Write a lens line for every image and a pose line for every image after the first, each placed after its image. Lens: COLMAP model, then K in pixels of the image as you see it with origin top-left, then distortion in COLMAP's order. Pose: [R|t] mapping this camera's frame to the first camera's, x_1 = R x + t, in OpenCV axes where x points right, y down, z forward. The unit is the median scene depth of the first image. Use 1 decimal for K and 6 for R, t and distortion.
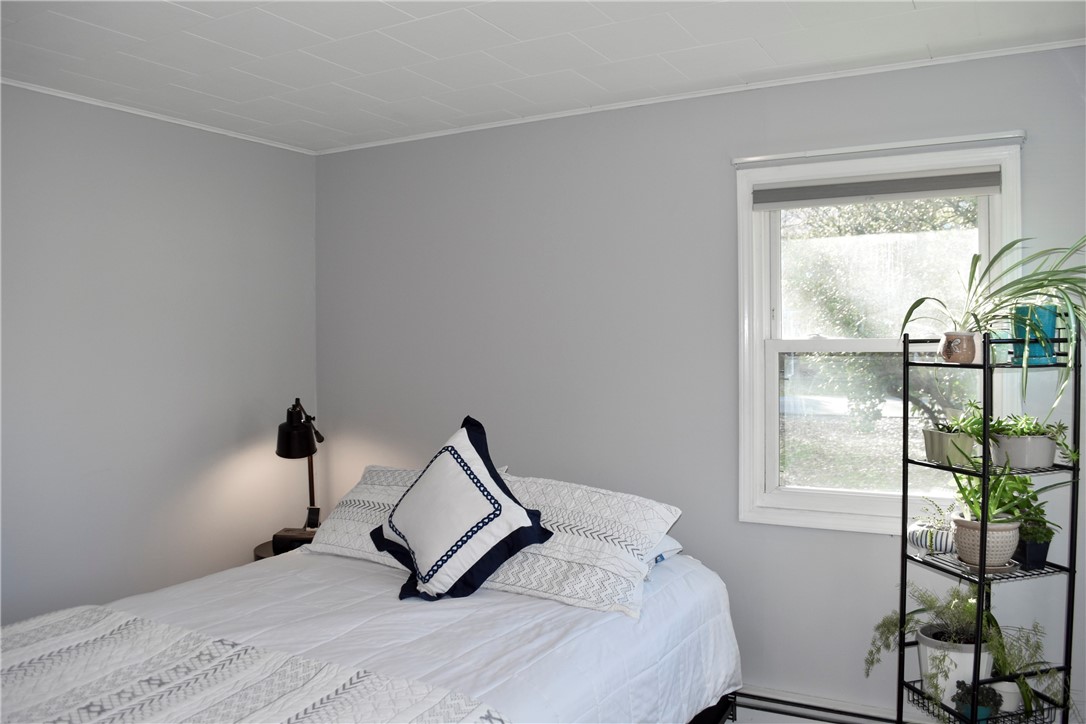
lens RADIAL K [[857.0, 0, 545.0], [0, 857.0, 358.3], [0, 0, 1]] dist [-0.077269, 0.000637]
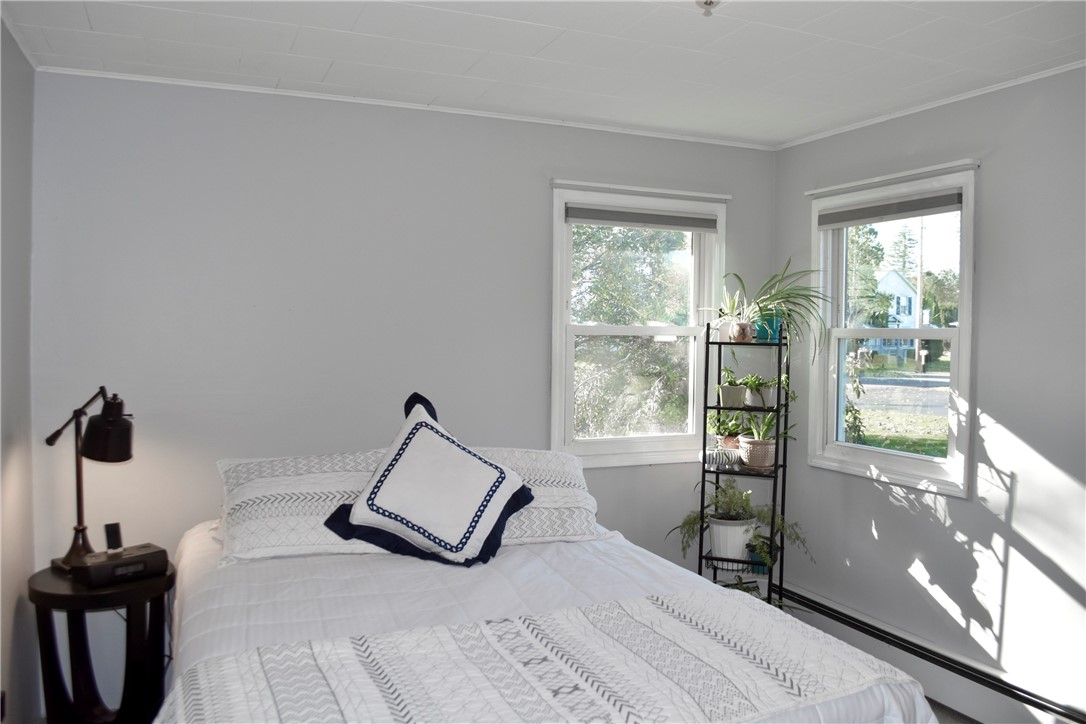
lens RADIAL K [[857.0, 0, 547.2], [0, 857.0, 364.2], [0, 0, 1]] dist [-0.077269, 0.000637]
pose [[0.615222, -0.013519, 0.788238, -0.899032], [-0.002266, 0.999818, 0.018917, 0.014661], [-0.788351, -0.013425, 0.615080, 0.275395]]
